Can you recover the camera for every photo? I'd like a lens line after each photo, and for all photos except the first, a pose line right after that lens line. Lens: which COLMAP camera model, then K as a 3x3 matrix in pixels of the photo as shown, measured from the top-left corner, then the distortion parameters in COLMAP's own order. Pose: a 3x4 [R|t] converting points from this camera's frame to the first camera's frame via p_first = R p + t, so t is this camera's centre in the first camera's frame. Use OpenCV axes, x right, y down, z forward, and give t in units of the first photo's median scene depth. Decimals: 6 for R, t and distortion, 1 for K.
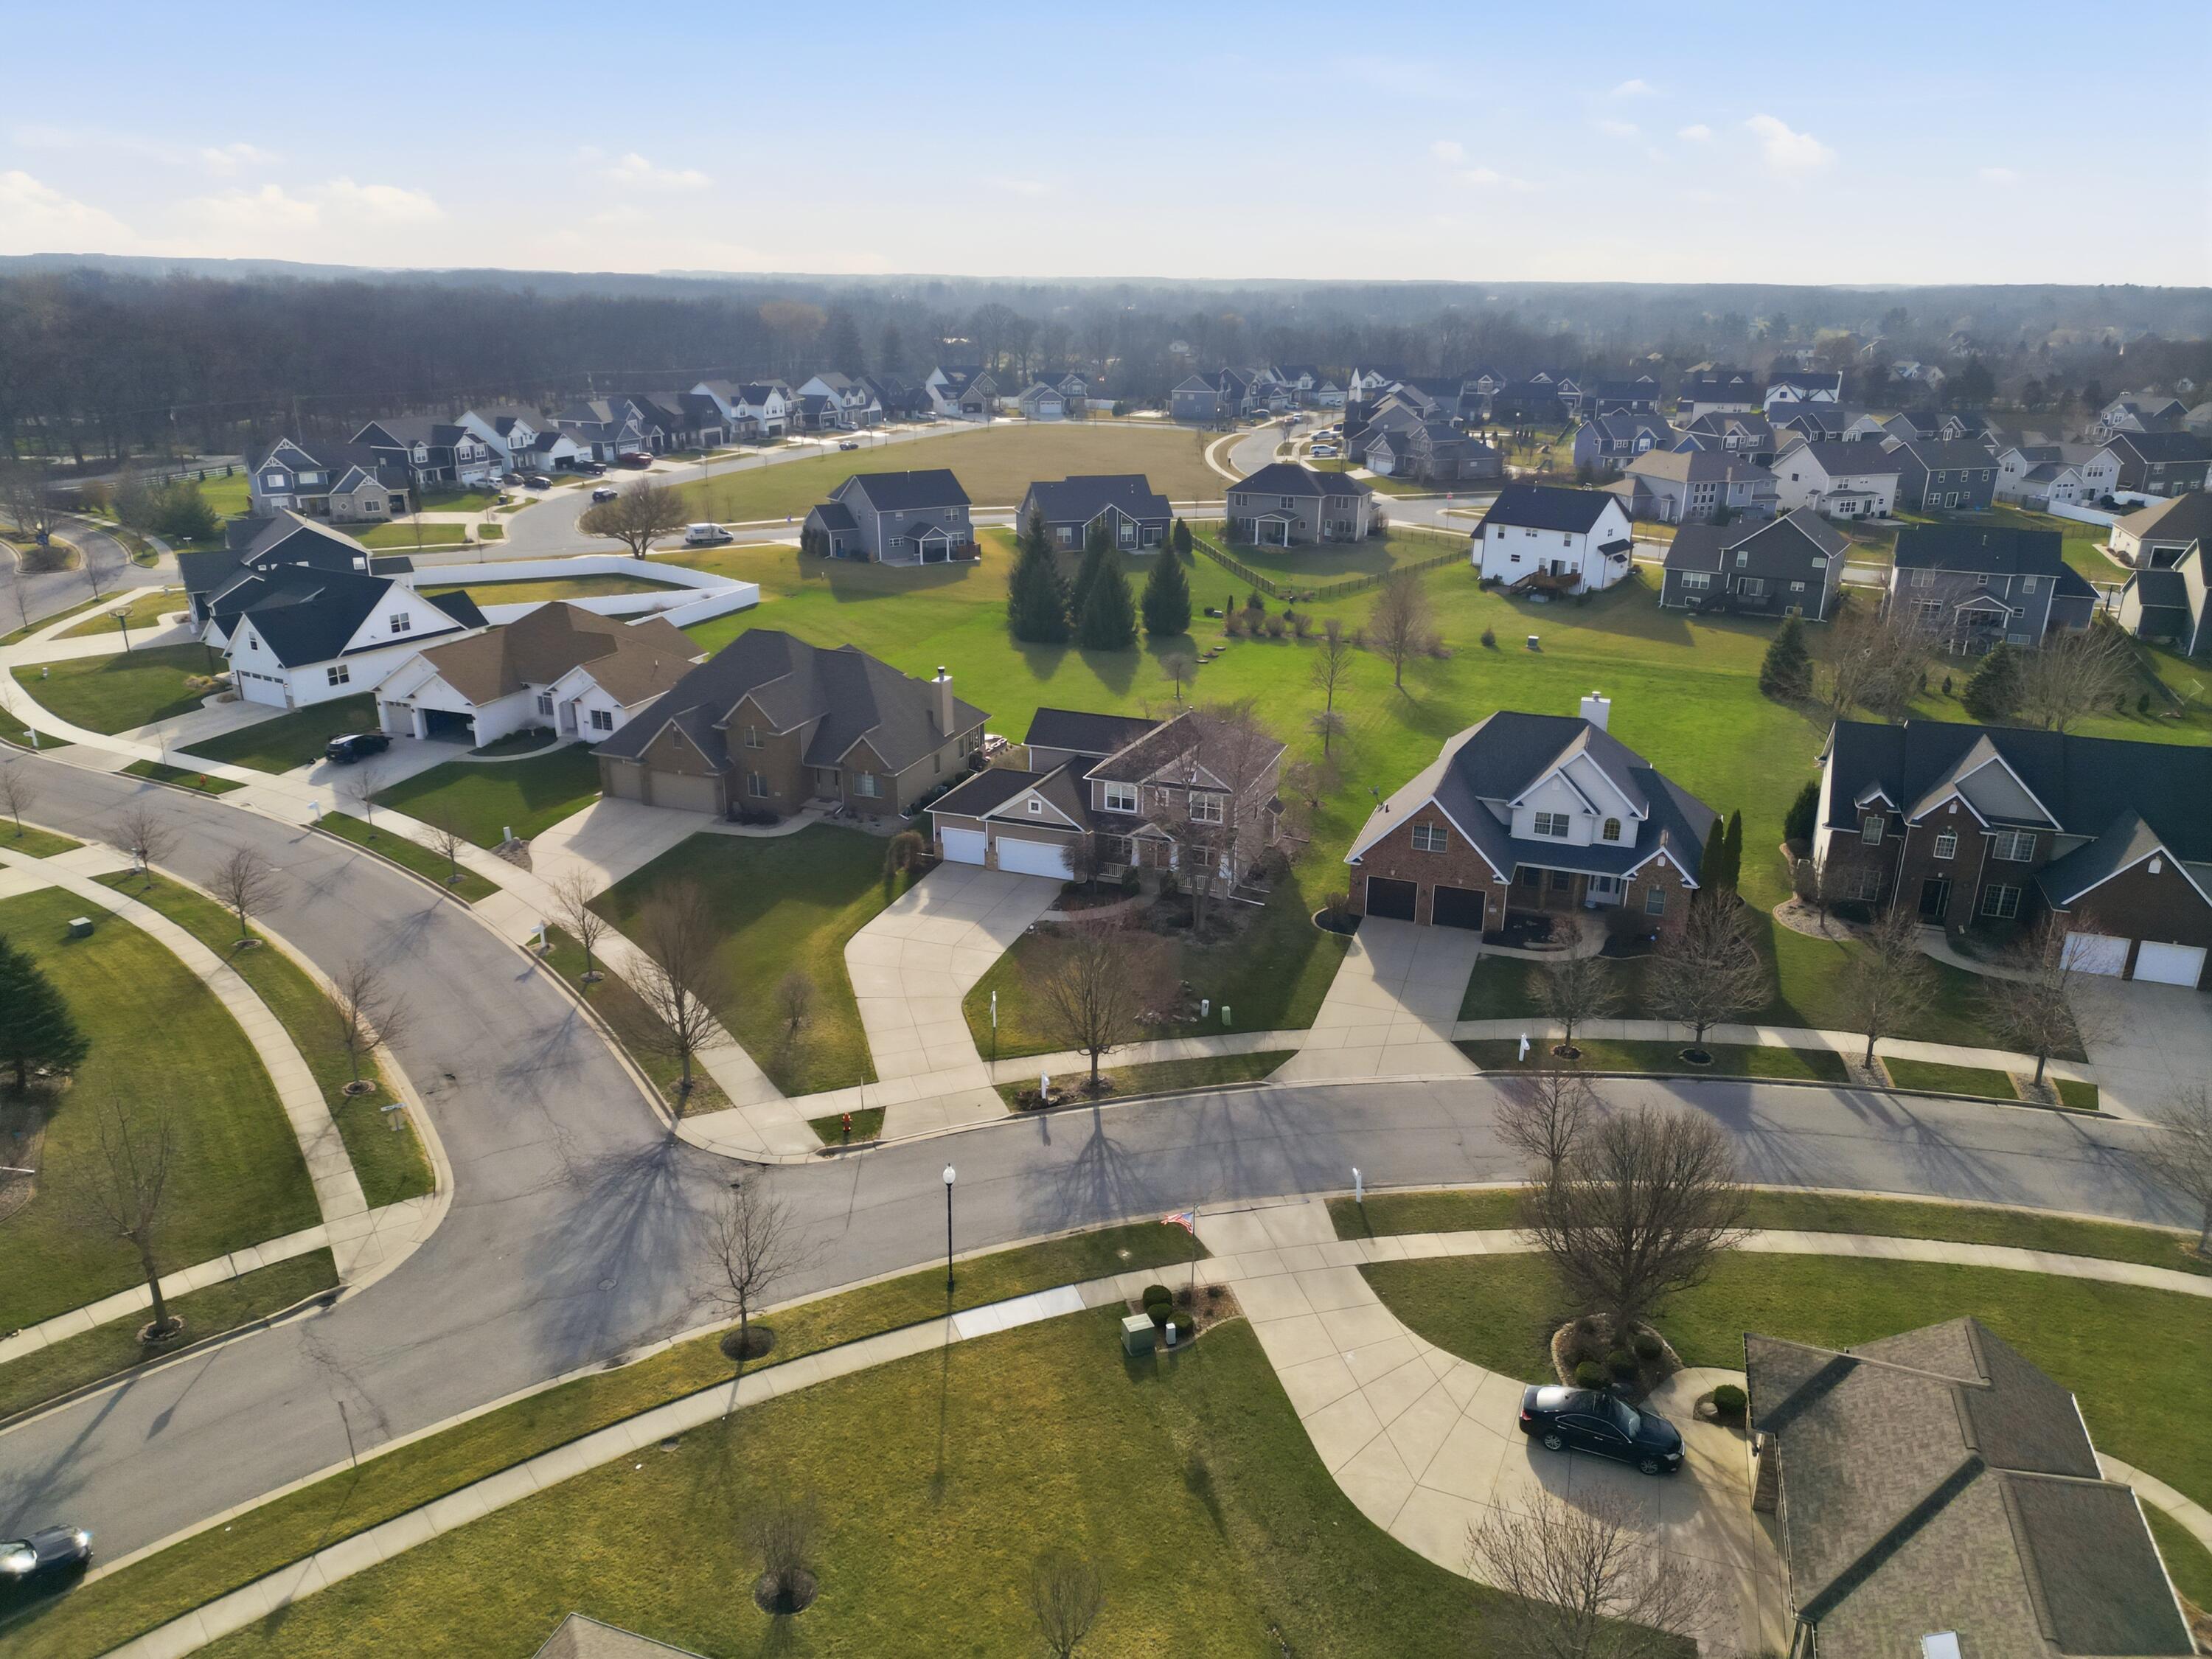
lens RADIAL K [[1532.9, 0, 1107.1], [0, 1532.9, 831.0], [0, 0, 1]] dist [0.085374, -0.085302]
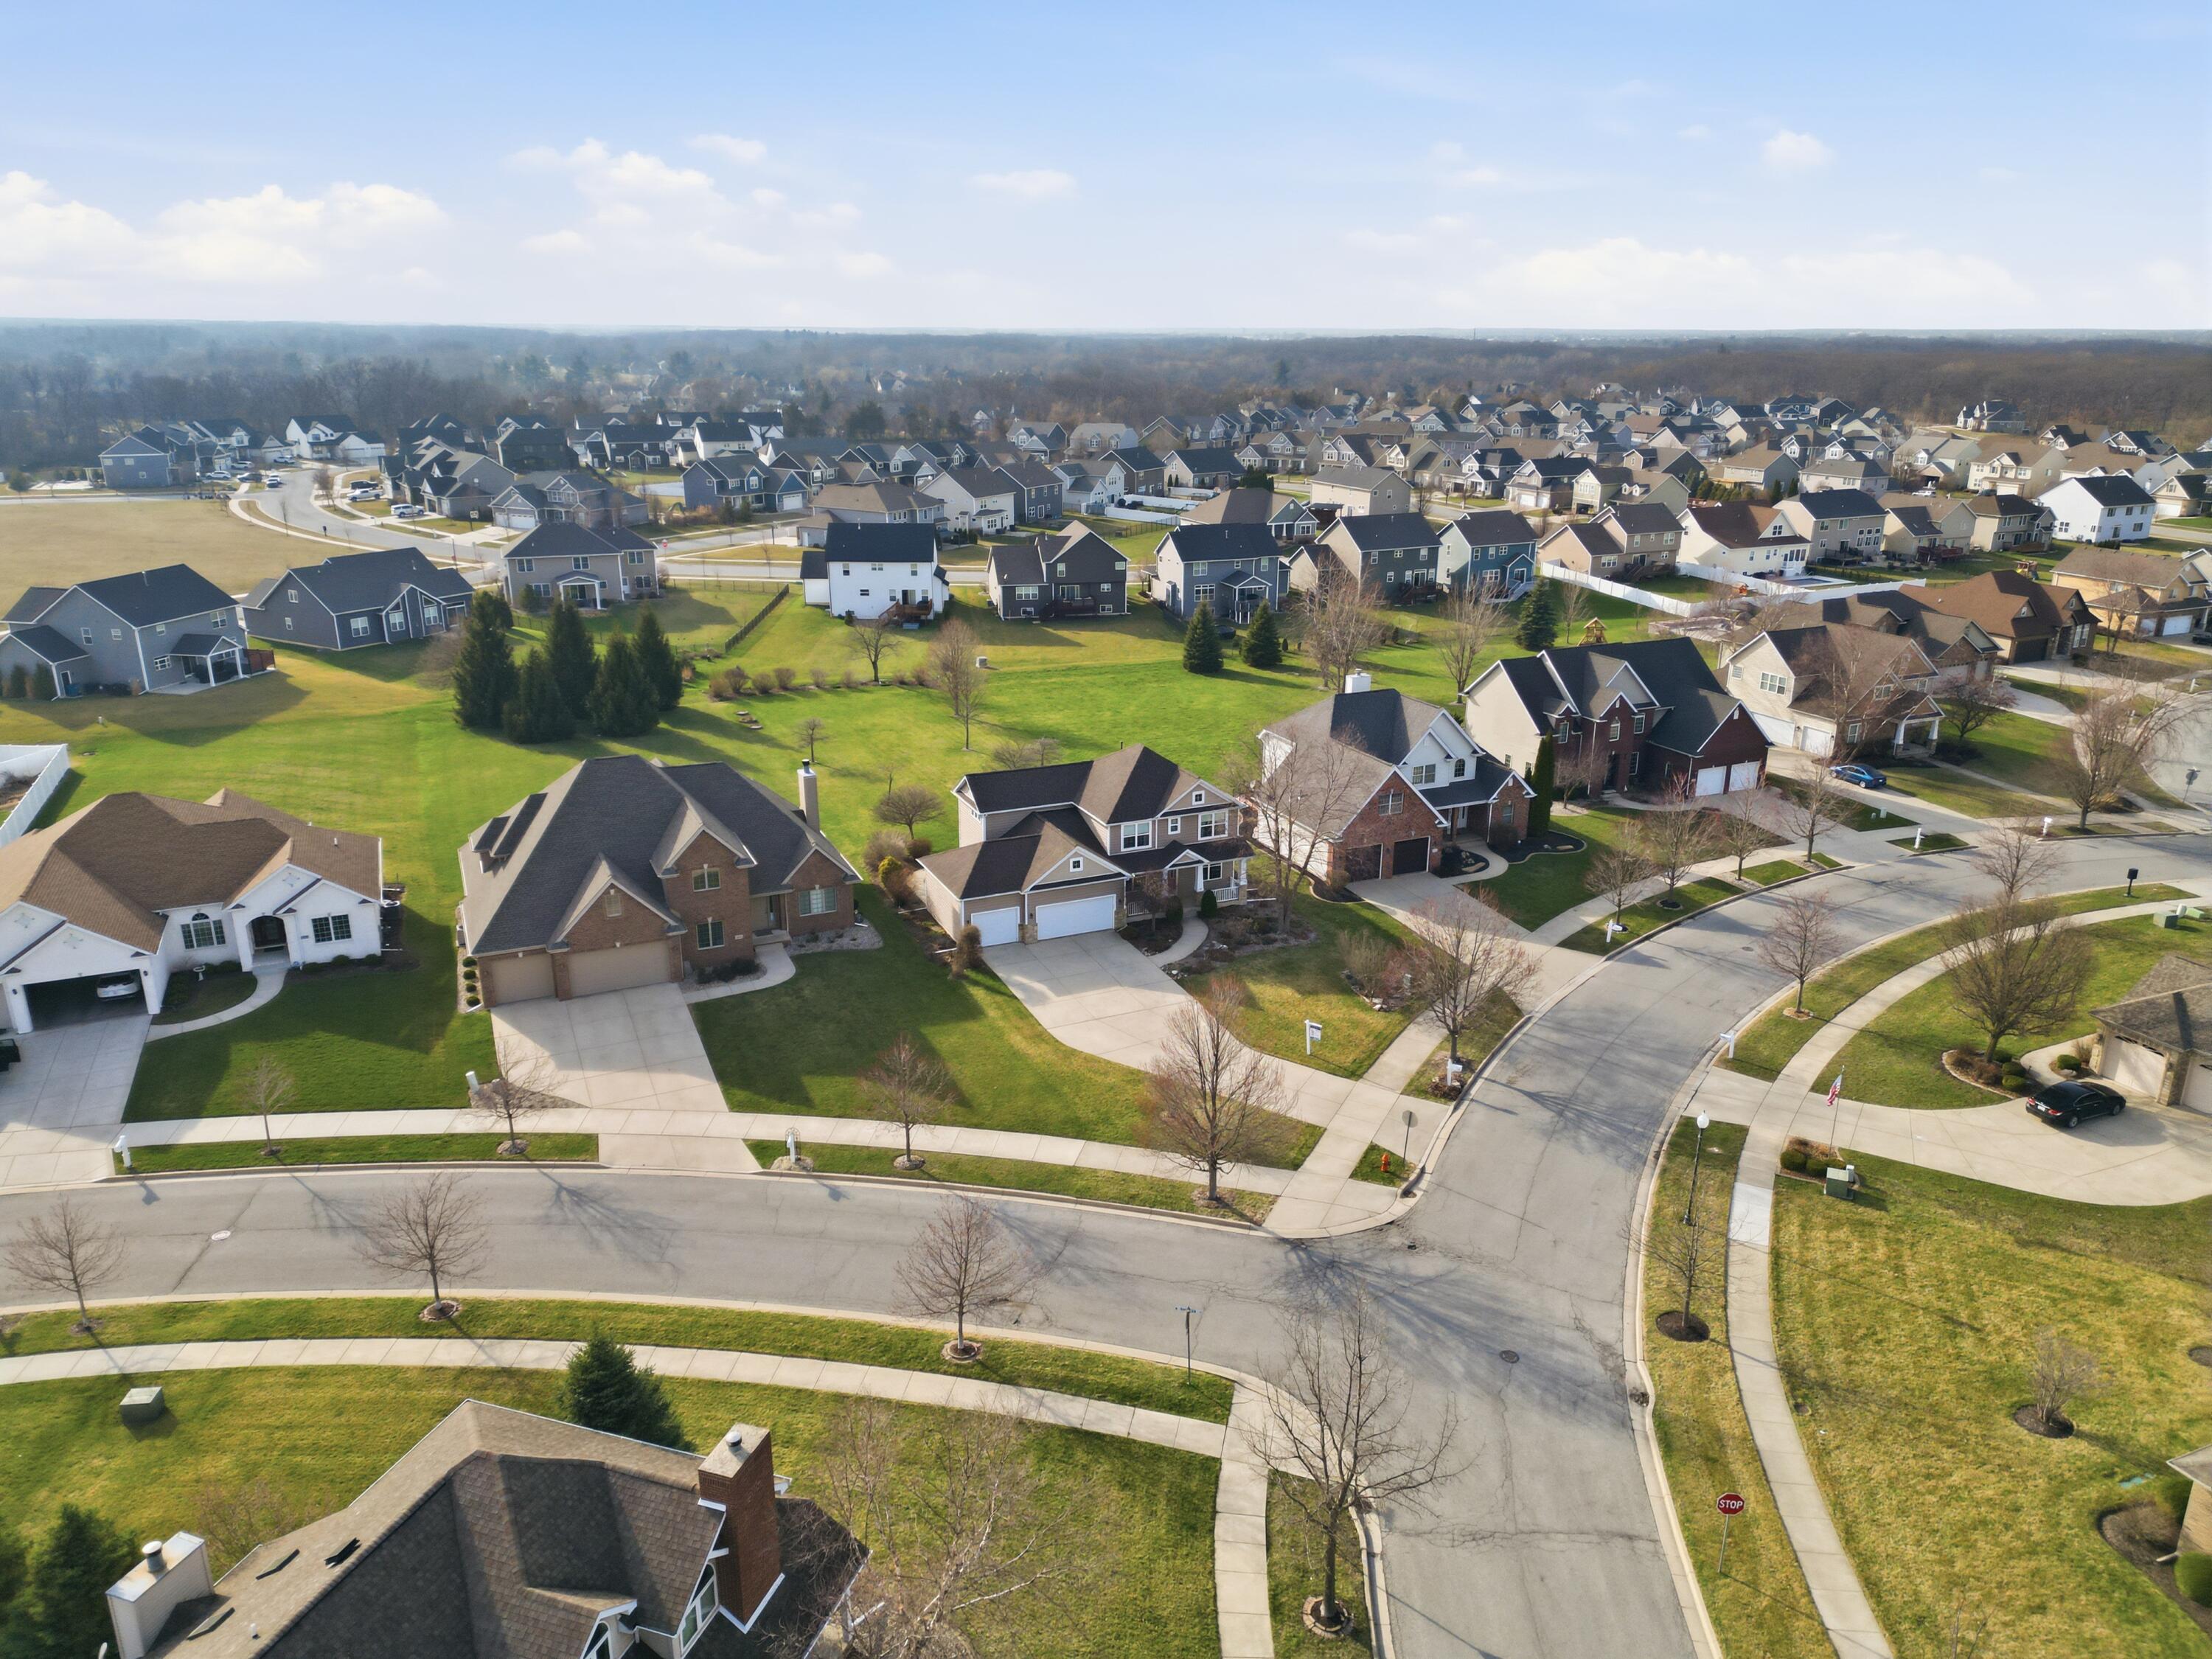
lens RADIAL K [[1532.9, 0, 1119.0], [0, 1532.9, 831.4], [0, 0, 1]] dist [0.085374, -0.085302]
pose [[0.715404, -0.221368, 0.662717, -0.542422], [0.237523, 0.969049, 0.067286, -0.077525], [-0.657100, 0.109274, 0.745841, 0.200068]]
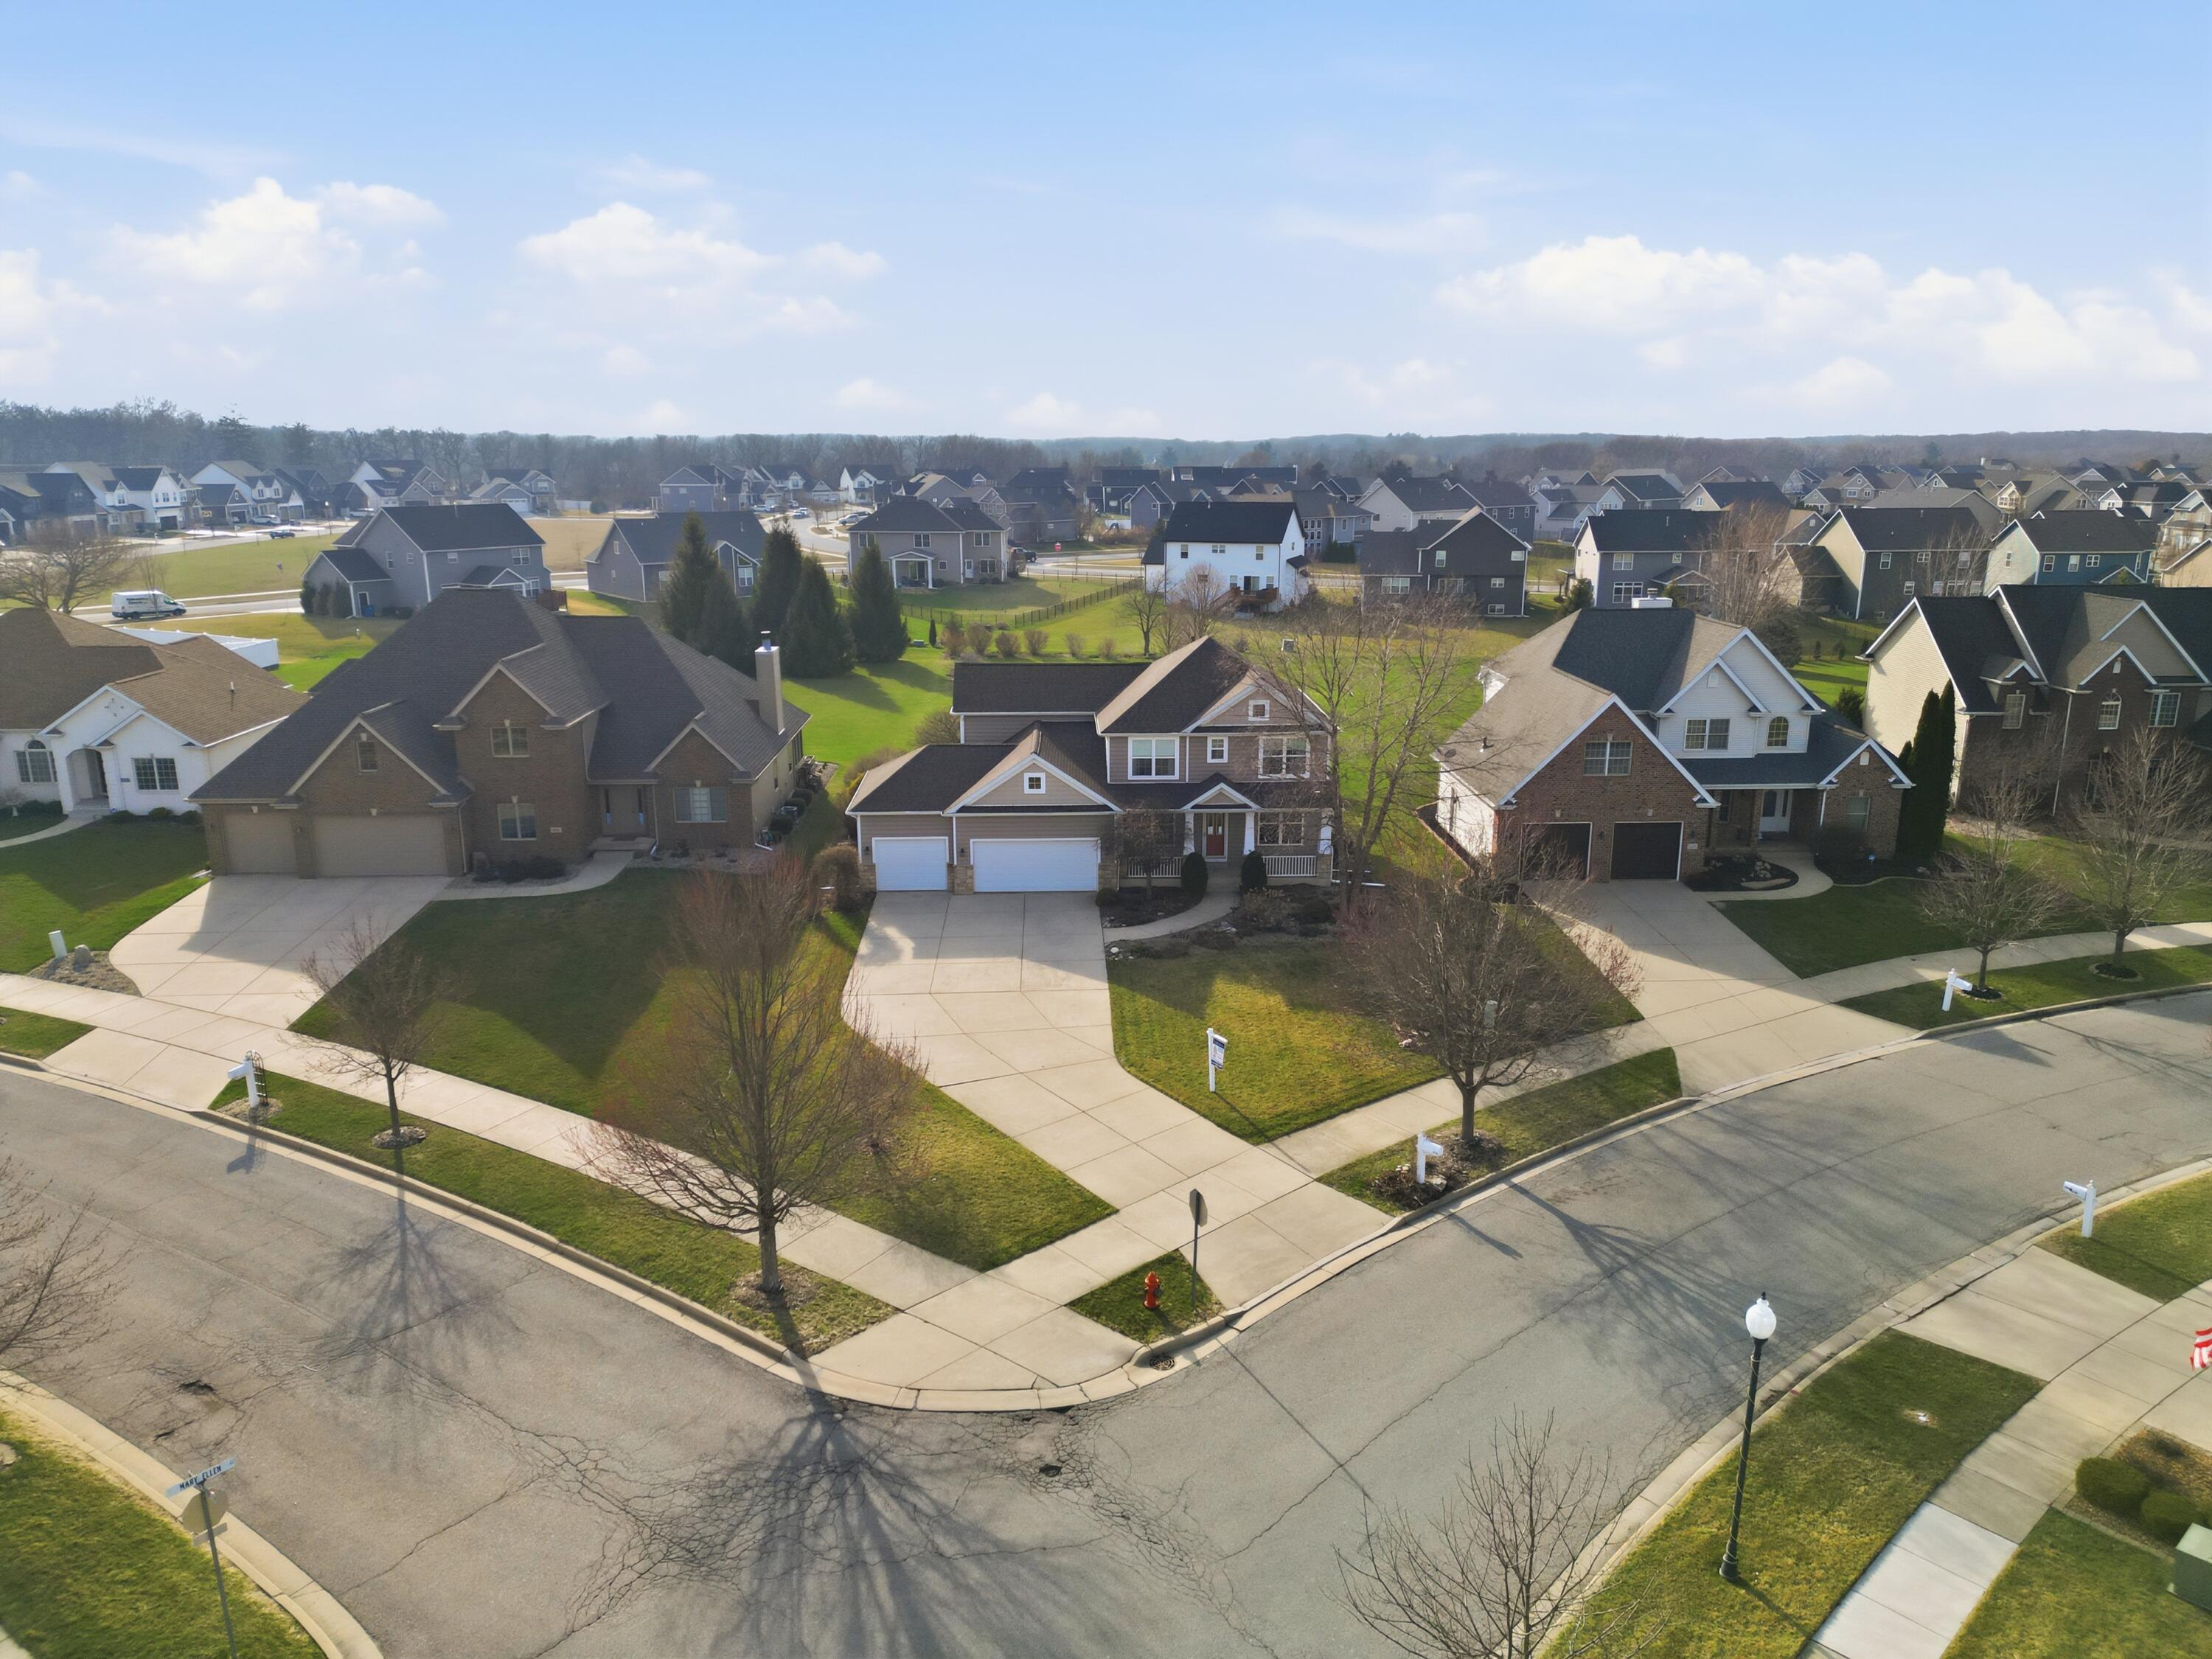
lens RADIAL K [[1532.9, 0, 1109.2], [0, 1532.9, 840.4], [0, 0, 1]] dist [0.085374, -0.085302]
pose [[0.926984, -0.103243, 0.360612, -0.206318], [0.135435, 0.988645, -0.065098, 0.044382], [-0.349796, 0.109185, 0.930441, 0.308813]]
